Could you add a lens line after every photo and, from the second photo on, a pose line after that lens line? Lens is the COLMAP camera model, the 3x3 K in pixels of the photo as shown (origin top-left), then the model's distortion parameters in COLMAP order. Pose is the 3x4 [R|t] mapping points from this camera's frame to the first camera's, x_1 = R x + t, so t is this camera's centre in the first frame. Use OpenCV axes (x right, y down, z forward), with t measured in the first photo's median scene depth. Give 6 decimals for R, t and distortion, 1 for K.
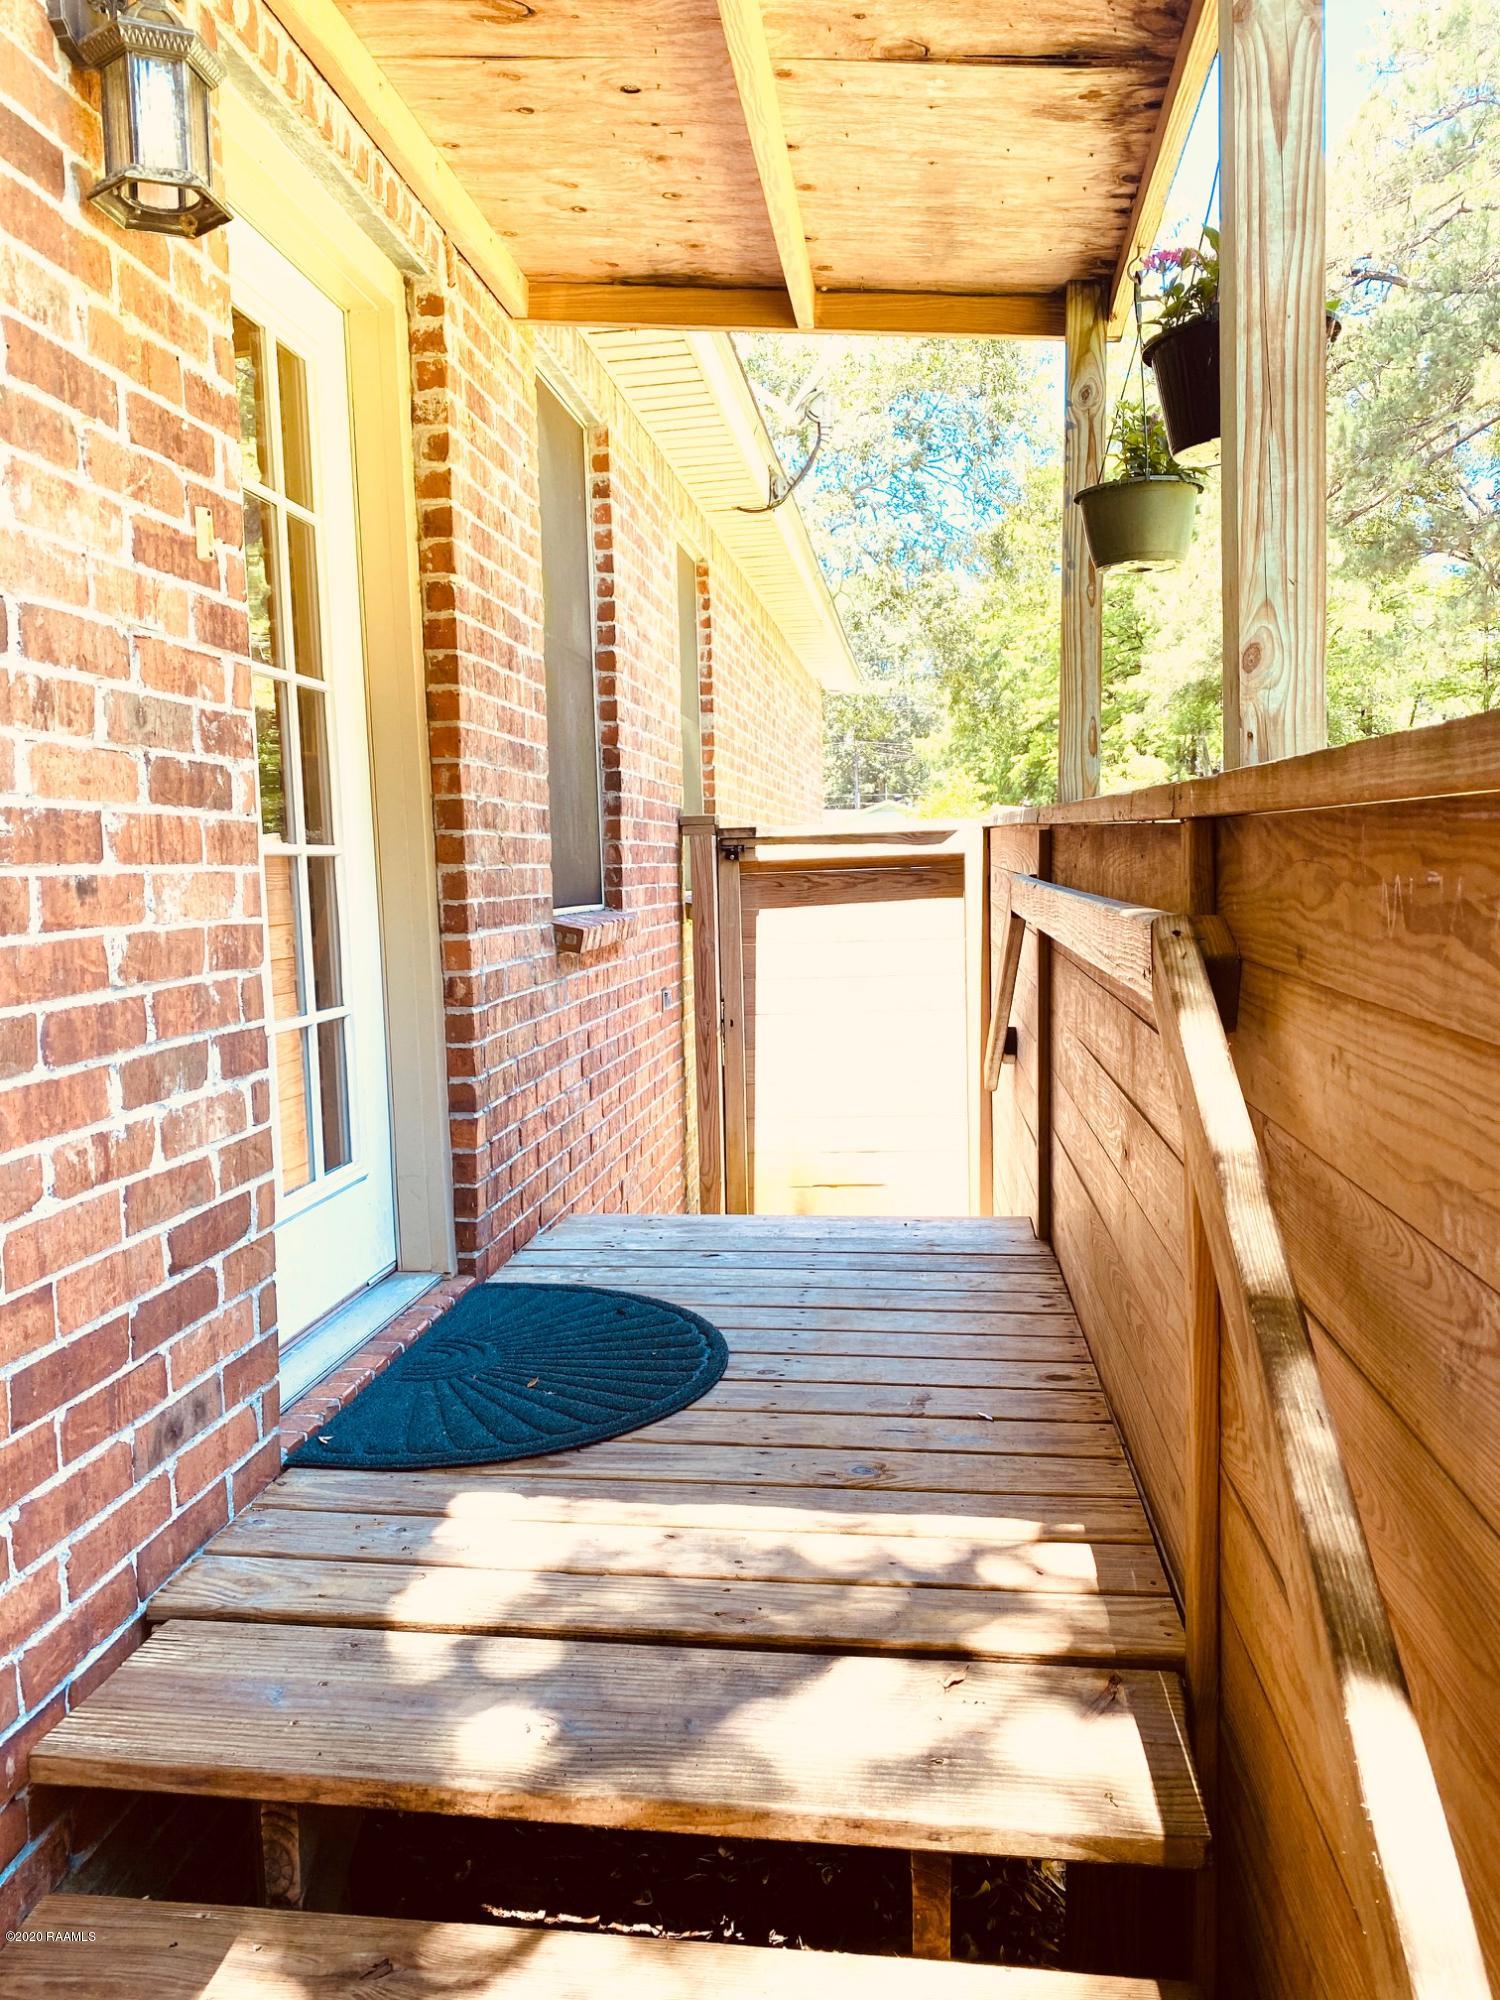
lens RADIAL K [[1524.4, 0, 750.4], [0, 1524.4, 992.5], [0, 0, 1]] dist [0.040423, -0.046468]
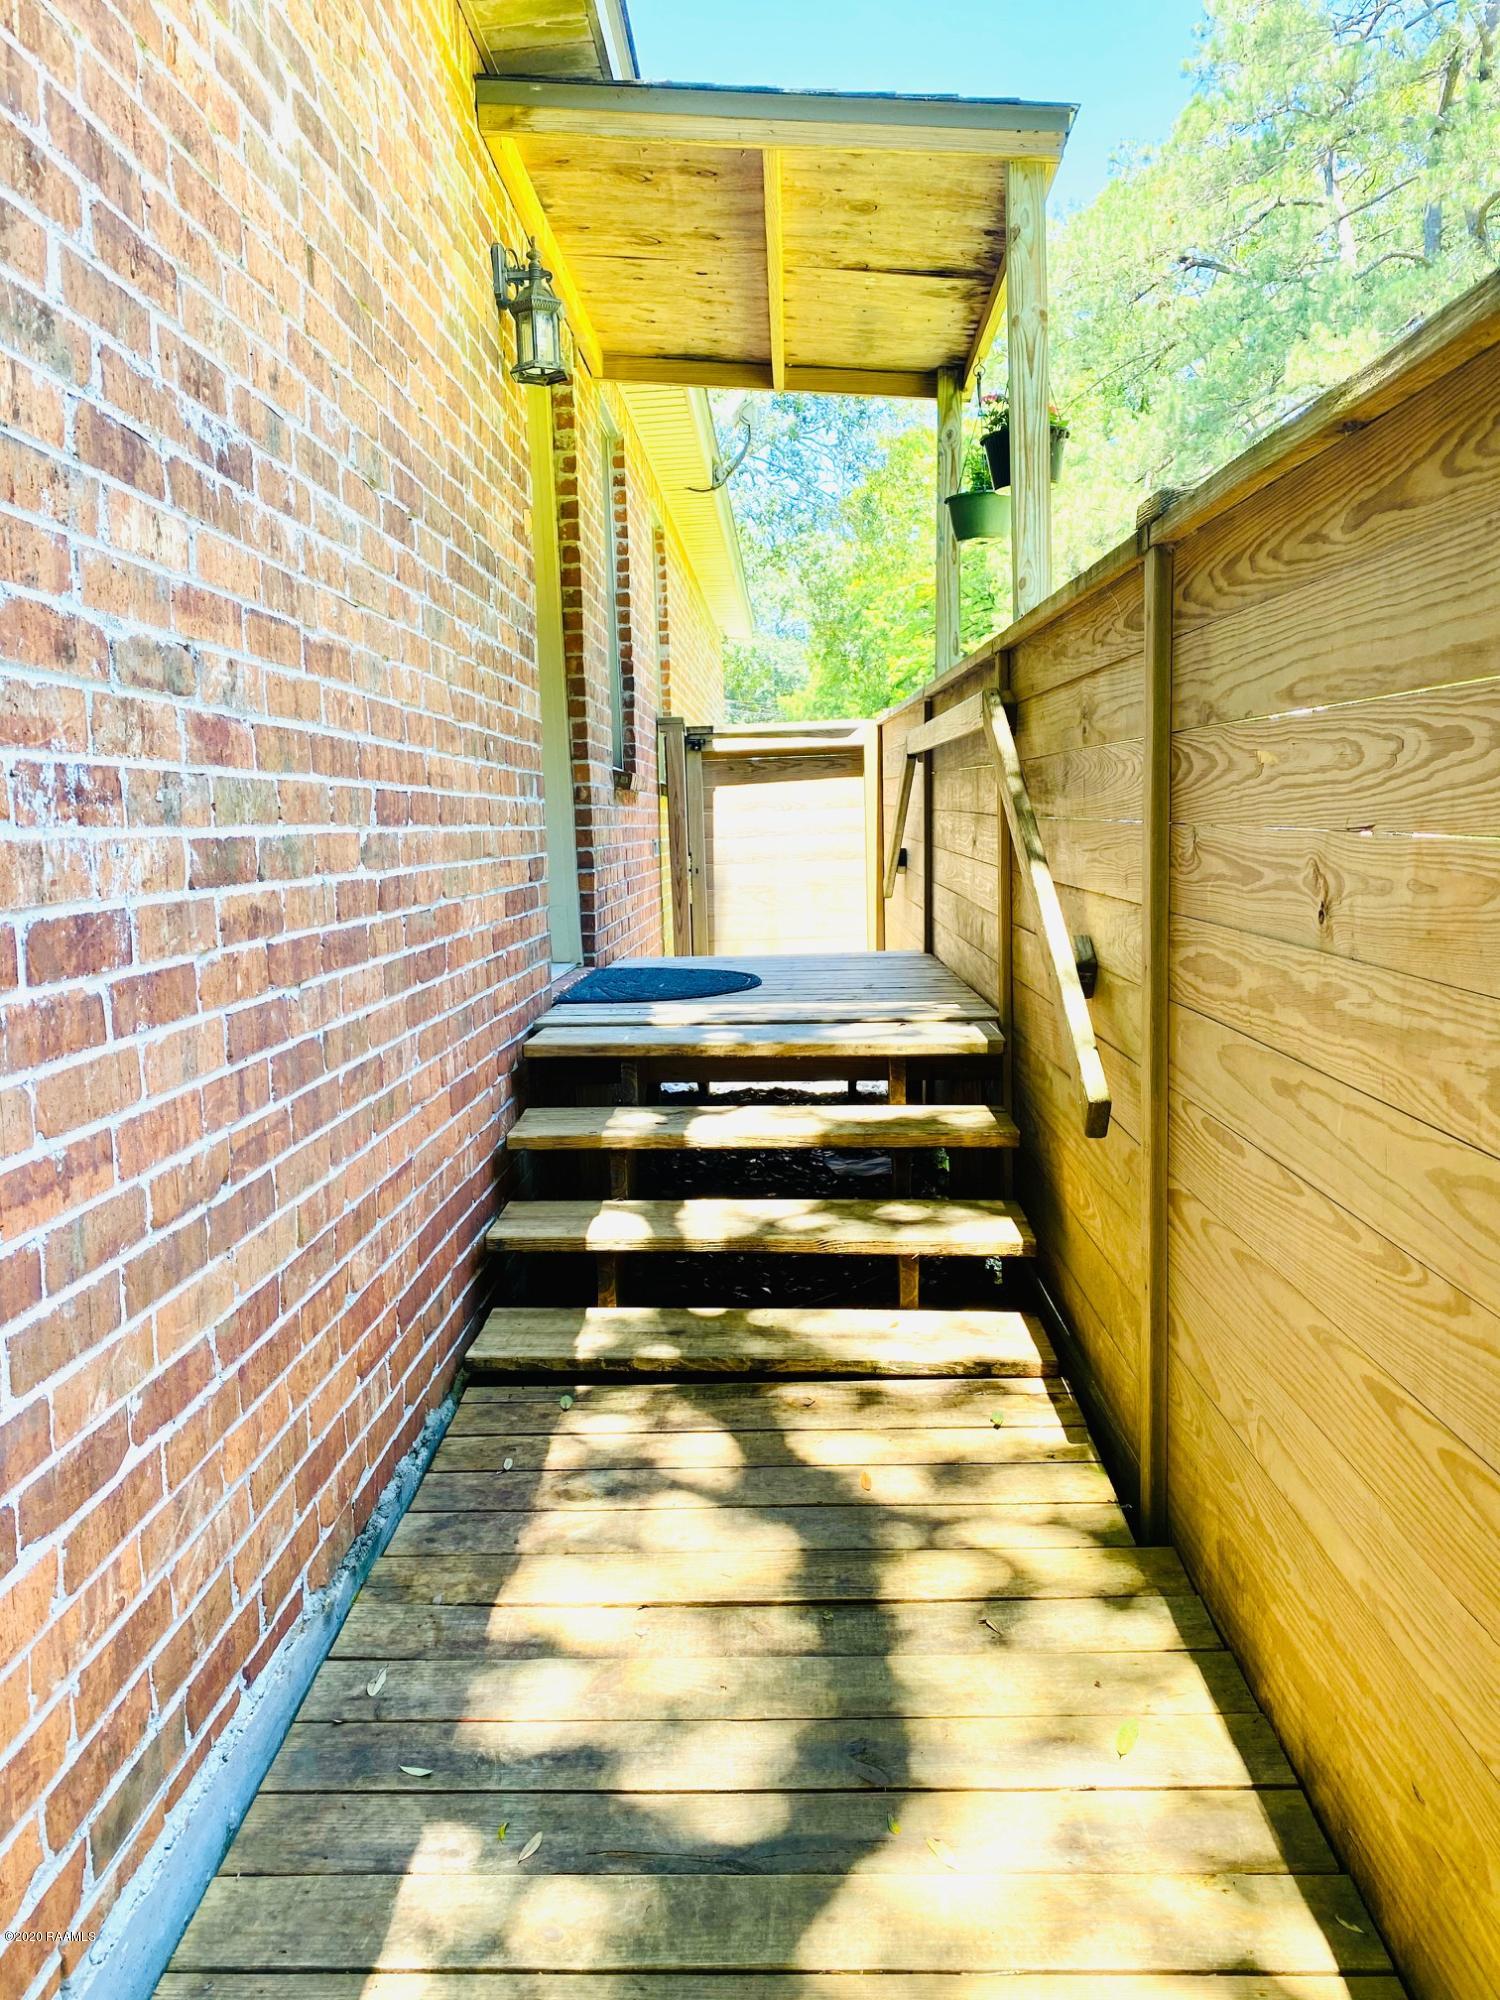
lens RADIAL K [[1524.4, 0, 753.7], [0, 1524.4, 1006.7], [0, 0, 1]] dist [0.040423, -0.046468]
pose [[0.995775, -0.016374, 0.090353, -0.143661], [0.013303, 0.999316, 0.034494, 0.157903], [-0.090856, -0.033146, 0.995312, -0.613506]]
